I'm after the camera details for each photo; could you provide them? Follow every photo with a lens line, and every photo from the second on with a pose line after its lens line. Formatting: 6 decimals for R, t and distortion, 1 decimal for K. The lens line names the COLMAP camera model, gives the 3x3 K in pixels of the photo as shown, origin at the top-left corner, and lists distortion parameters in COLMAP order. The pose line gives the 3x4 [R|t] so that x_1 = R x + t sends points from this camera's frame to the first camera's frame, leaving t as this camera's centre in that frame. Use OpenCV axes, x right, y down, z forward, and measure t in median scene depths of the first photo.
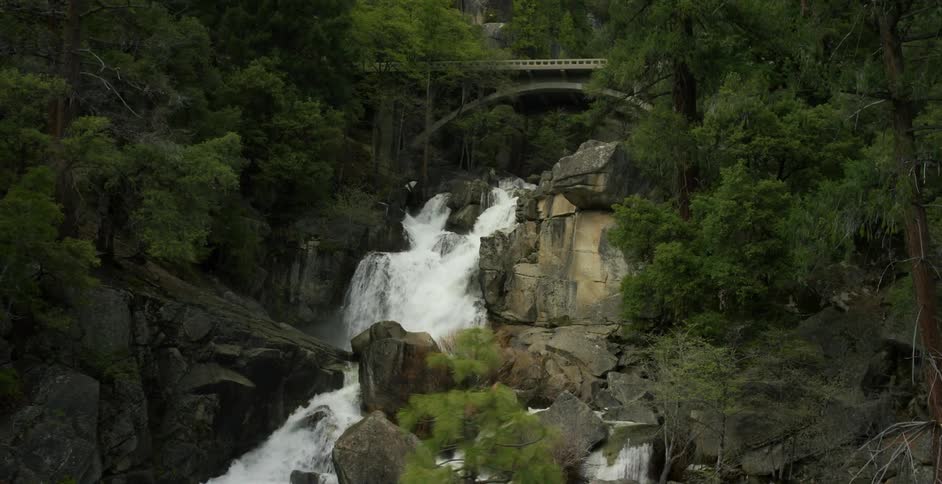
lens RADIAL K [[832.8, 0, 467.1], [0, 832.8, 229.8], [0, 0, 1]] dist [-0.056627, 0.043917]
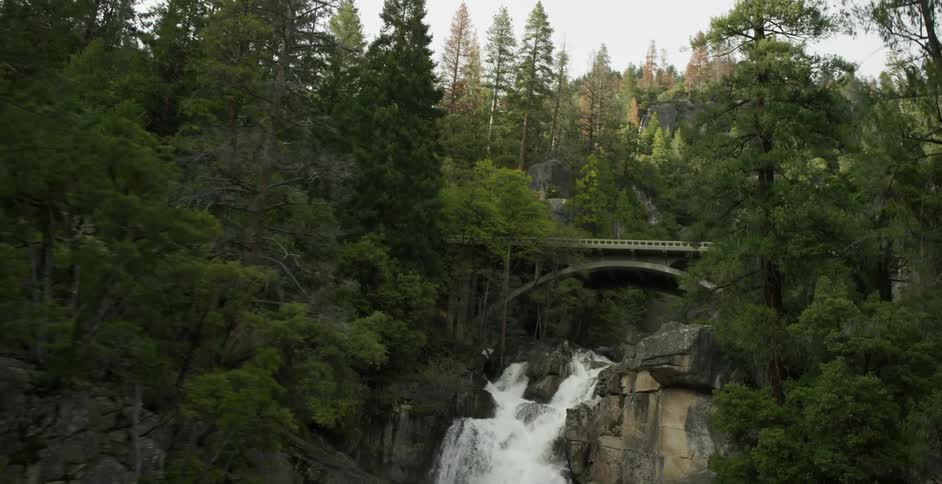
lens RADIAL K [[832.8, 0, 467.1], [0, 832.8, 229.8], [0, 0, 1]] dist [-0.056627, 0.043917]
pose [[0.998755, 0.038489, -0.031733, -0.086218], [-0.043665, 0.982123, -0.183104, -0.016035], [0.024118, 0.184261, 0.982581, -0.086149]]
